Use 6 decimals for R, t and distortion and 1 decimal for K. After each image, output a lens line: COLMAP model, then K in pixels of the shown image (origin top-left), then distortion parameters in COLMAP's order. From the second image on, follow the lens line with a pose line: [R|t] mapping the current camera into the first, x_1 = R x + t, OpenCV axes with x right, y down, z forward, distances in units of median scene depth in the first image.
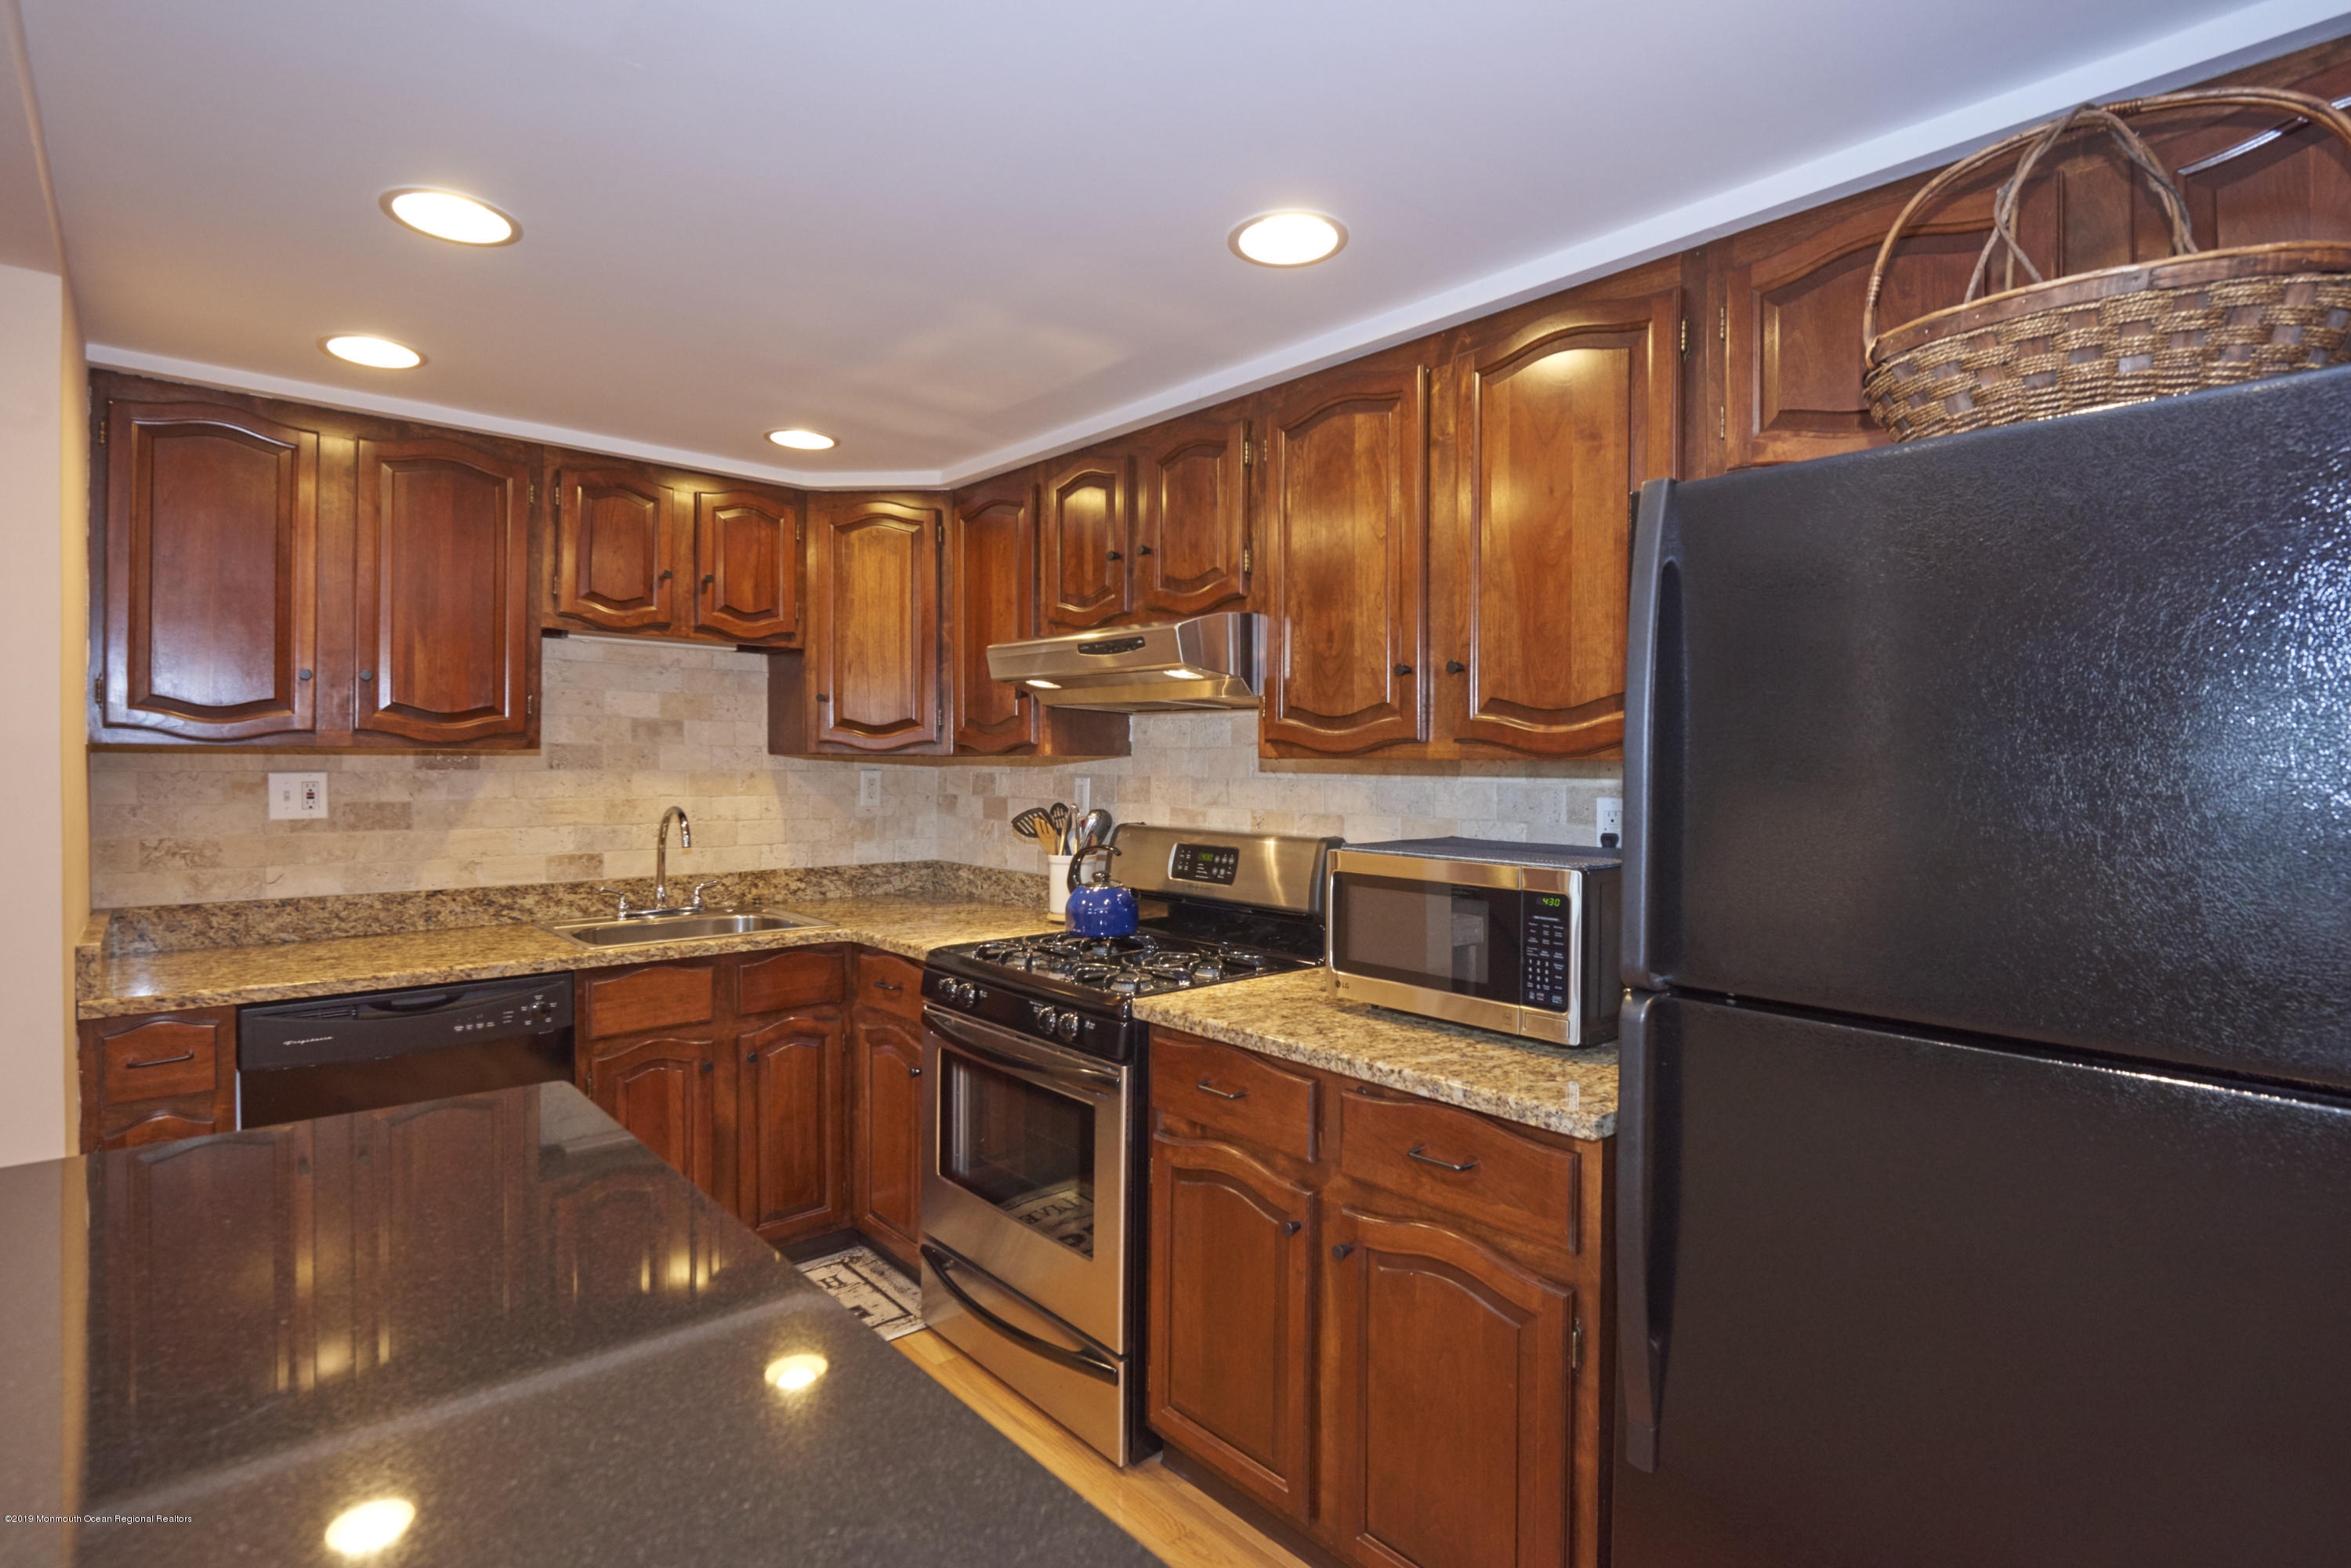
lens RADIAL K [[1127.3, 0, 1176.5], [0, 1127.3, 769.4], [0, 0, 1]] dist [-0.018924, -0.000599]
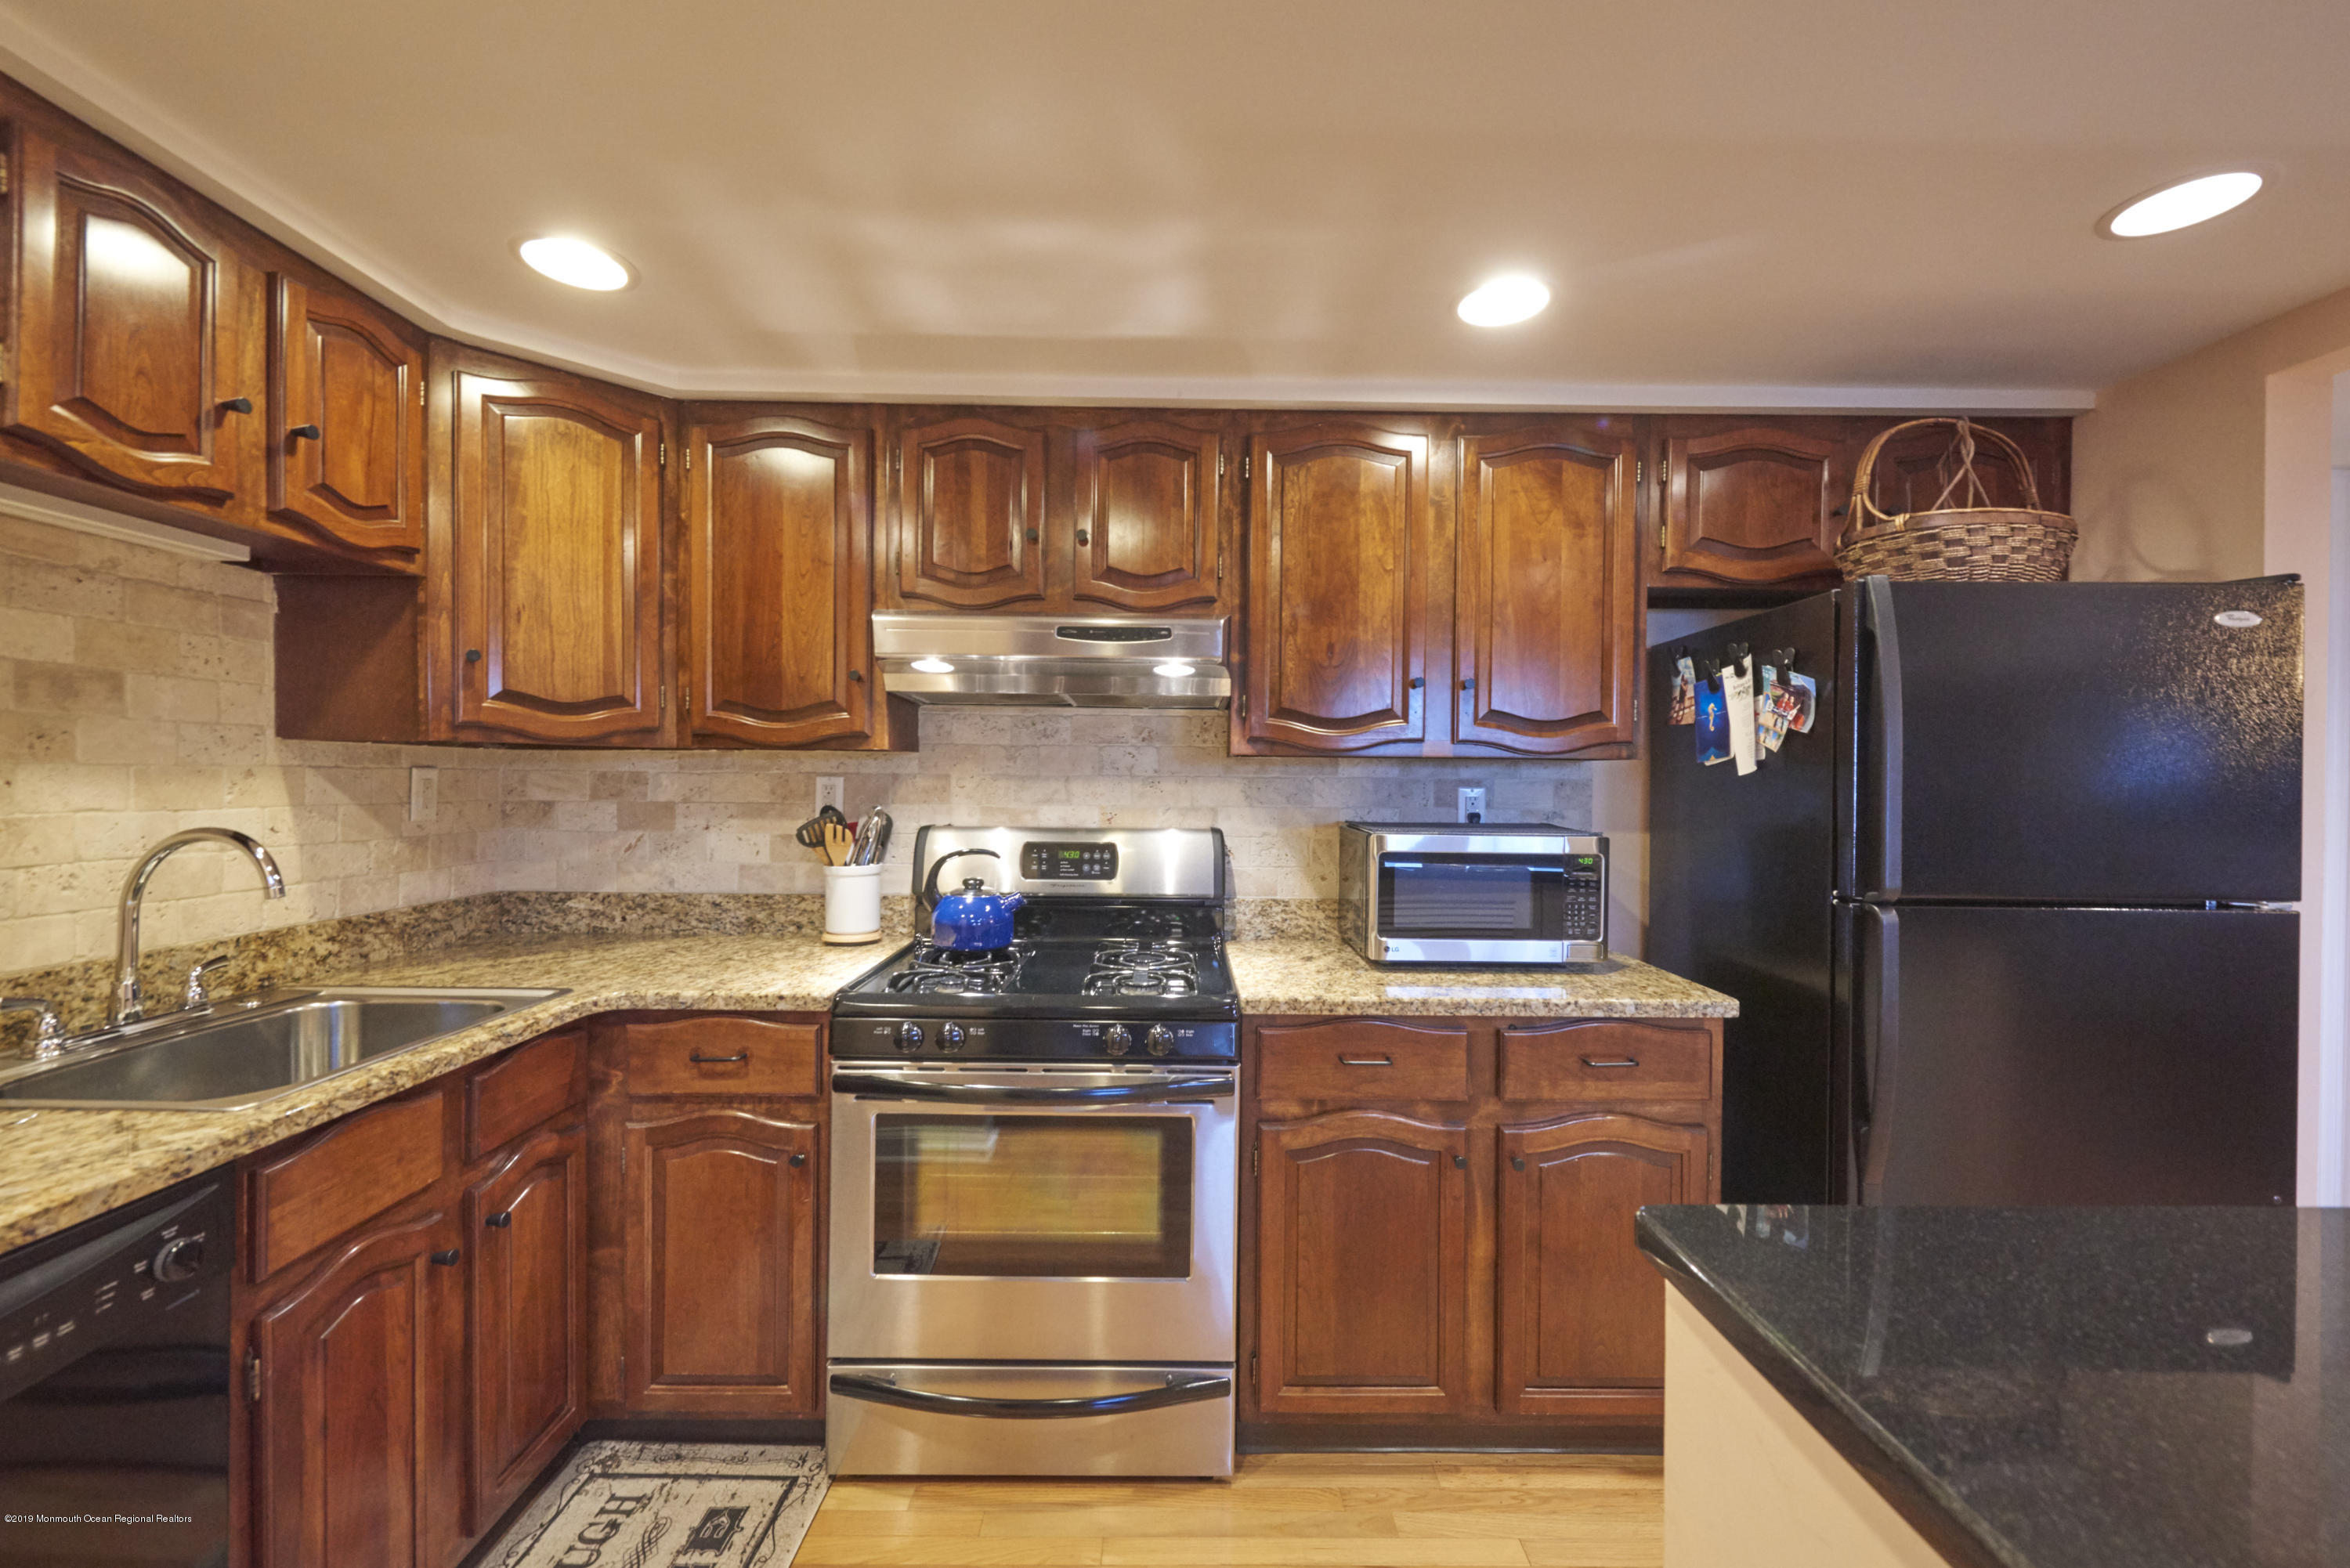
lens RADIAL K [[938.8, 0, 1175.0], [0, 938.8, 784.0], [0, 0, 1]] dist [-0.001790, 0.000566]
pose [[0.667099, -0.006877, 0.744937, -0.492565], [0.000471, 0.999961, 0.008809, 0.007626], [-0.744969, -0.005525, 0.667076, 0.352419]]
